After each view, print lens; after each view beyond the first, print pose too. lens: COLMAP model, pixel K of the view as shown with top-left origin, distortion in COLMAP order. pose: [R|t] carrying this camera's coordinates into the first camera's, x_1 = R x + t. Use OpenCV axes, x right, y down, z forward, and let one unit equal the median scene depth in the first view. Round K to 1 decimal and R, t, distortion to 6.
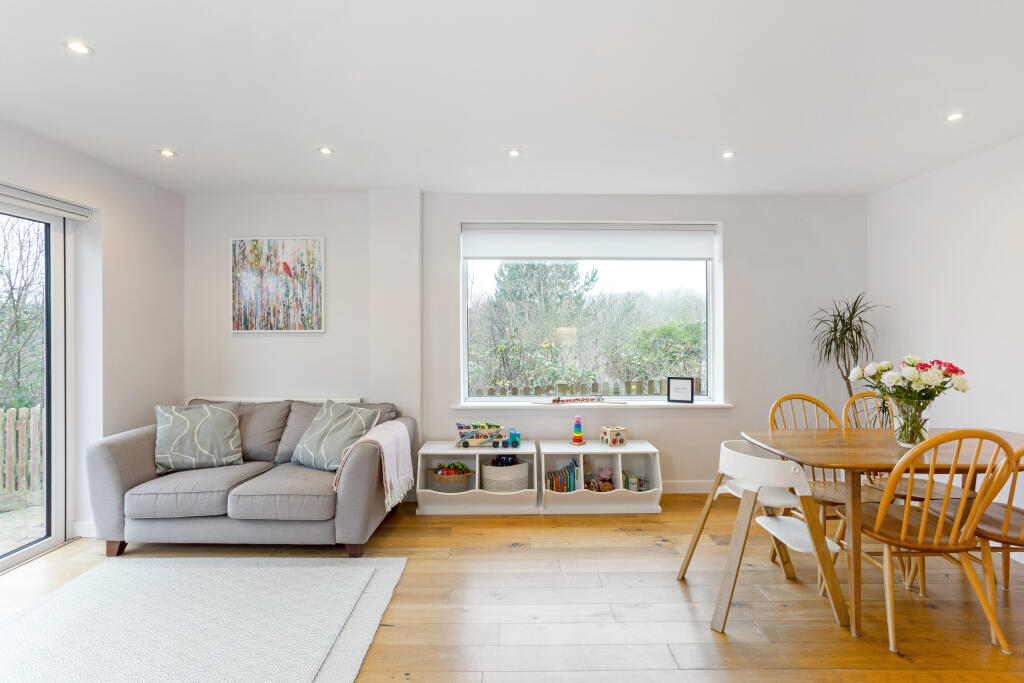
lens RADIAL K [[498.3, 0, 521.1], [0, 498.3, 333.7], [0, 0, 1]] dist [-0.008107, 0.004525]
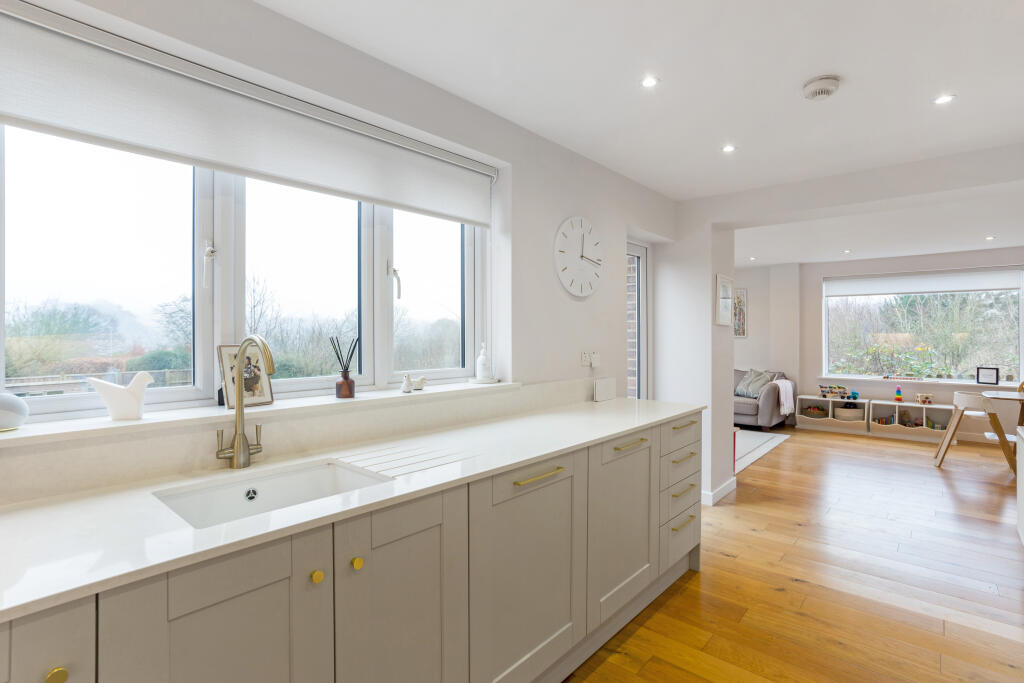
lens RADIAL K [[498.3, 0, 512.4], [0, 498.3, 333.0], [0, 0, 1]] dist [-0.008107, 0.004525]
pose [[0.744409, 0.001957, -0.667721, 0.277916], [-0.002789, 0.999996, -0.000179, -0.018949], [0.667718, 0.001995, 0.744412, -1.260288]]
